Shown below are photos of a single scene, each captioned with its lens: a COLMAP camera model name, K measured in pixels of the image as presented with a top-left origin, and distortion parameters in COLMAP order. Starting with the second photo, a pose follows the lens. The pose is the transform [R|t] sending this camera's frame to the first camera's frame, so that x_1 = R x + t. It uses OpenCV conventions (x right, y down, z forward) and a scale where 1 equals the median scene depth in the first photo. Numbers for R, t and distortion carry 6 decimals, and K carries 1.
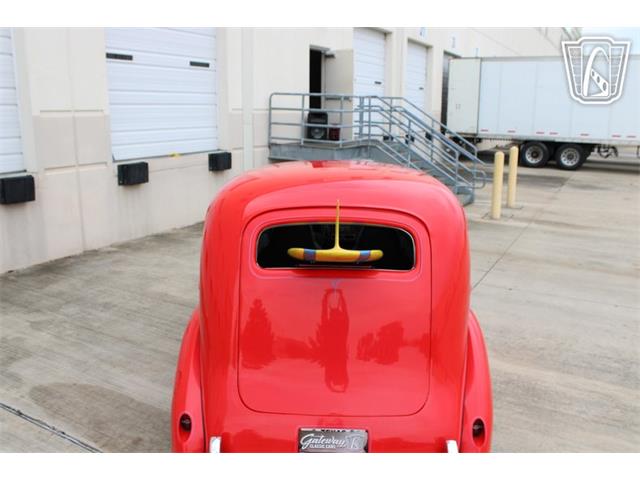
lens RADIAL K [[557.6, 0, 318.5], [0, 557.6, 238.6], [0, 0, 1]] dist [-0.129449, 0.055970]
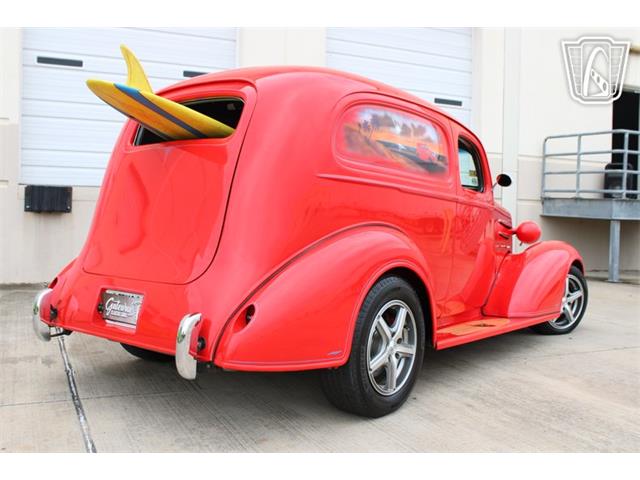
lens RADIAL K [[649.0, 0, 317.5], [0, 649.0, 242.9], [0, 0, 1]] dist [-0.072918, 0.000000]
pose [[0.799810, 0.030625, -0.599471, 0.235729], [-0.149868, 0.977257, -0.150027, 0.093905], [0.581243, 0.209835, 0.786210, 0.075557]]
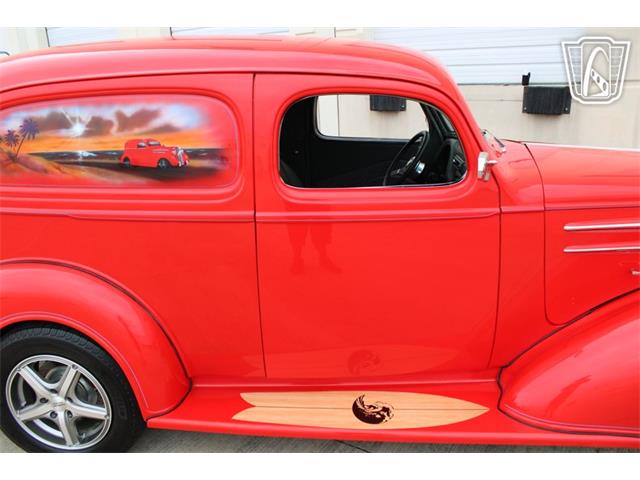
lens RADIAL K [[531.7, 0, 314.8], [0, 531.7, 240.9], [0, 0, 1]] dist [-0.143554, 0.106056]
pose [[-0.070433, 0.307739, -0.948860, 0.249288], [-0.184344, 0.930823, 0.315573, -0.044964], [0.980335, 0.197143, -0.008830, 0.414678]]
